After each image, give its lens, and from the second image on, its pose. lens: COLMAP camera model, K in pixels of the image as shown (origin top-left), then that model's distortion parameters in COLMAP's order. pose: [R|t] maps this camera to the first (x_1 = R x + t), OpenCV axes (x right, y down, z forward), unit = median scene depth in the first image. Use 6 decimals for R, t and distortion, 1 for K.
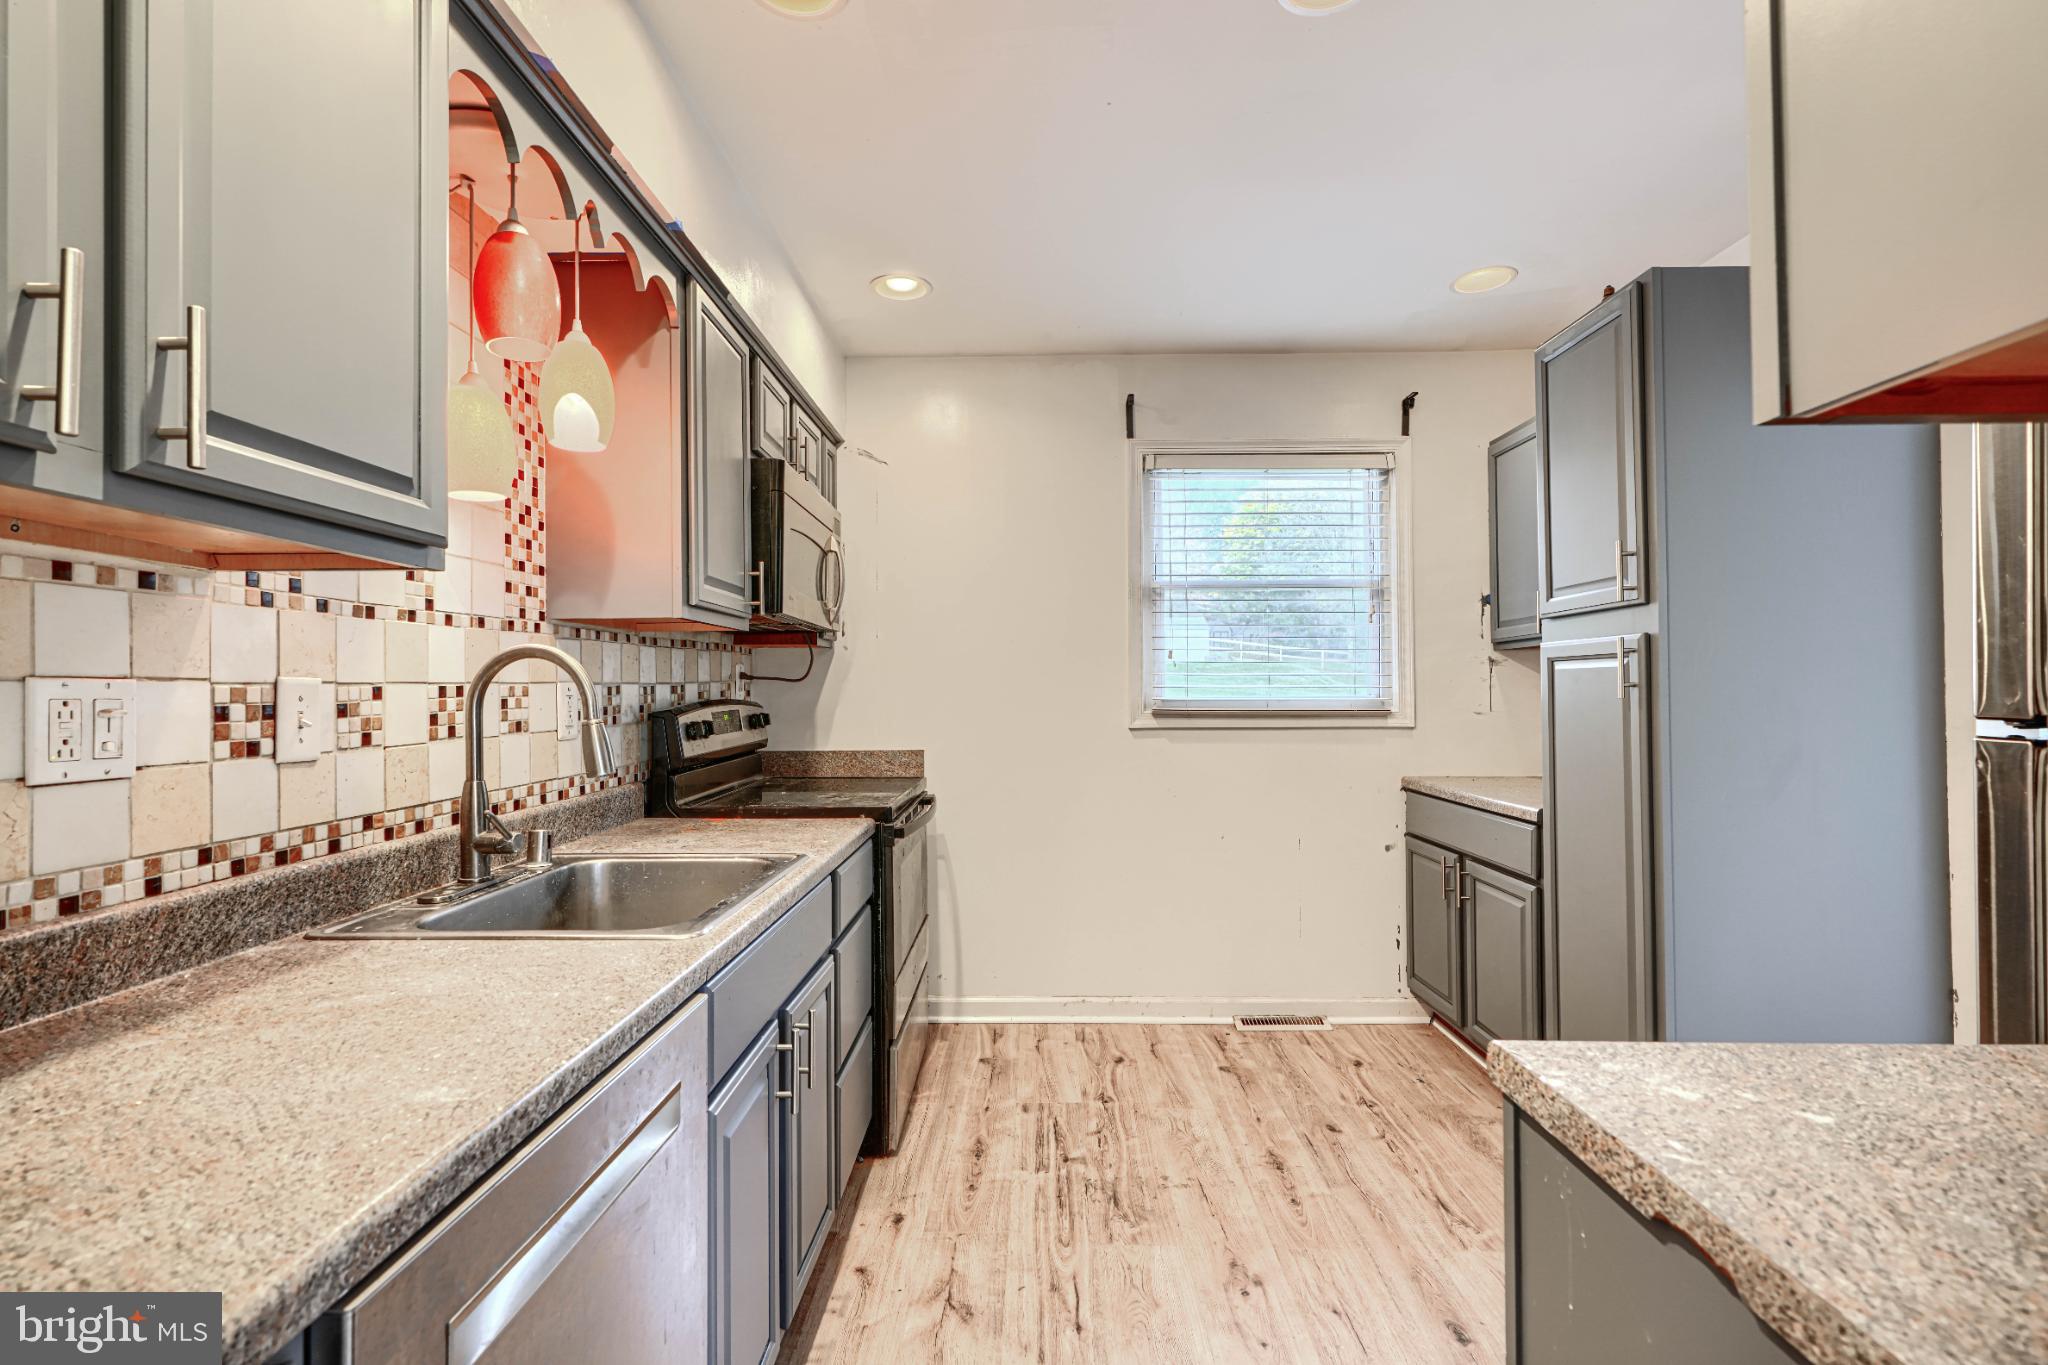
lens RADIAL K [[924.4, 0, 1024.0], [0, 924.4, 682.5], [0, 0, 1]] dist [-0.000437, 0.000902]
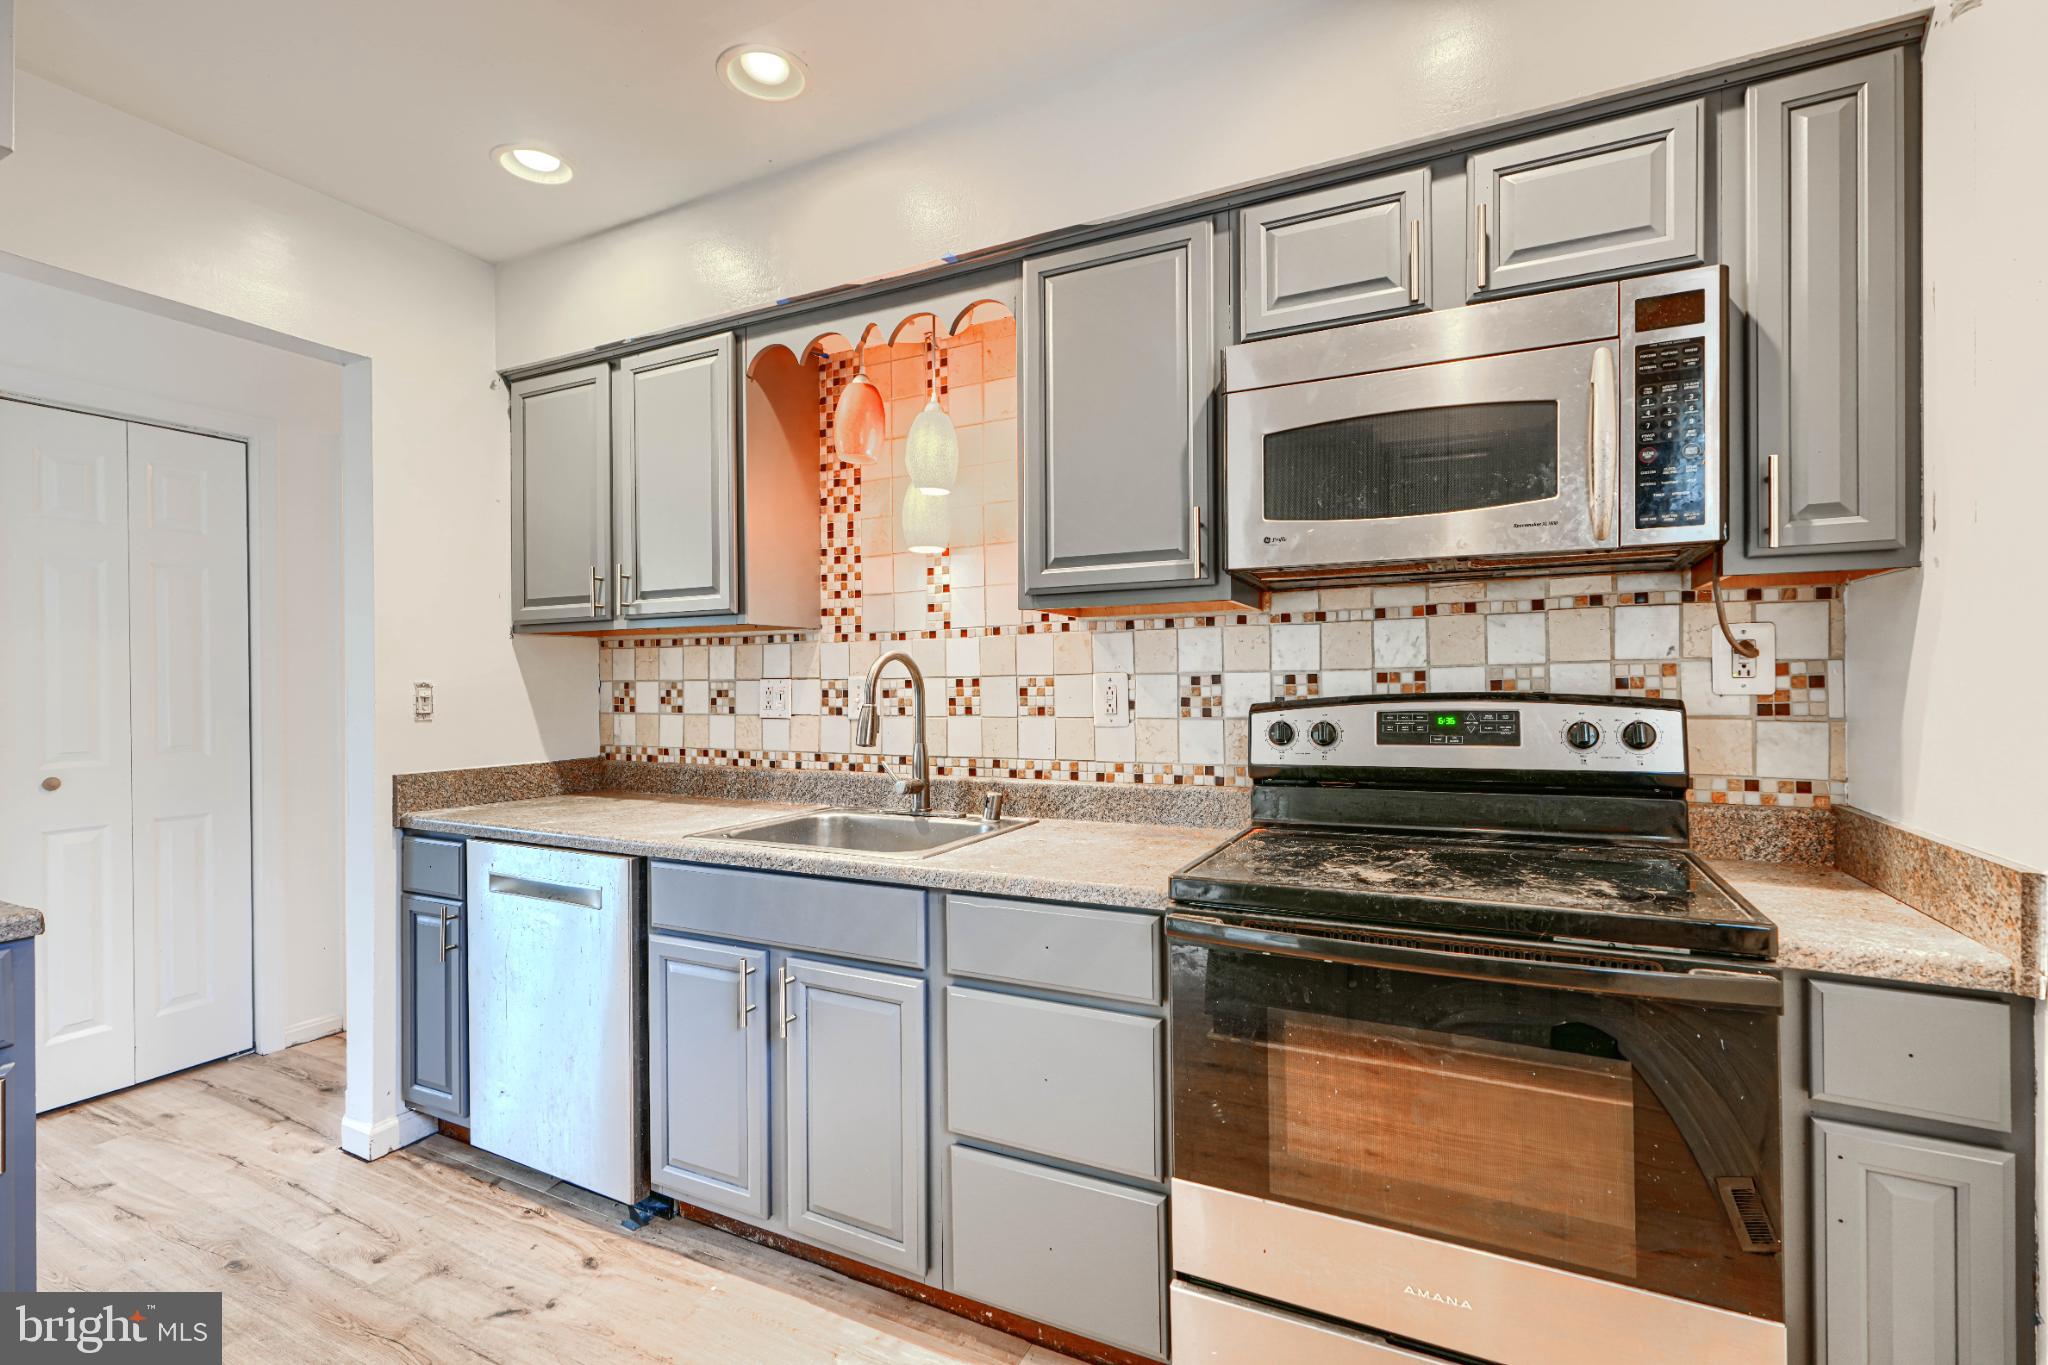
lens RADIAL K [[924.4, 0, 1024.0], [0, 924.4, 682.5], [0, 0, 1]] dist [-0.000437, 0.000902]
pose [[-0.437727, 0.013932, -0.899000, 0.732225], [0.019943, 0.999784, 0.005784, 0.003285], [0.898887, -0.015397, -0.437910, 1.978201]]
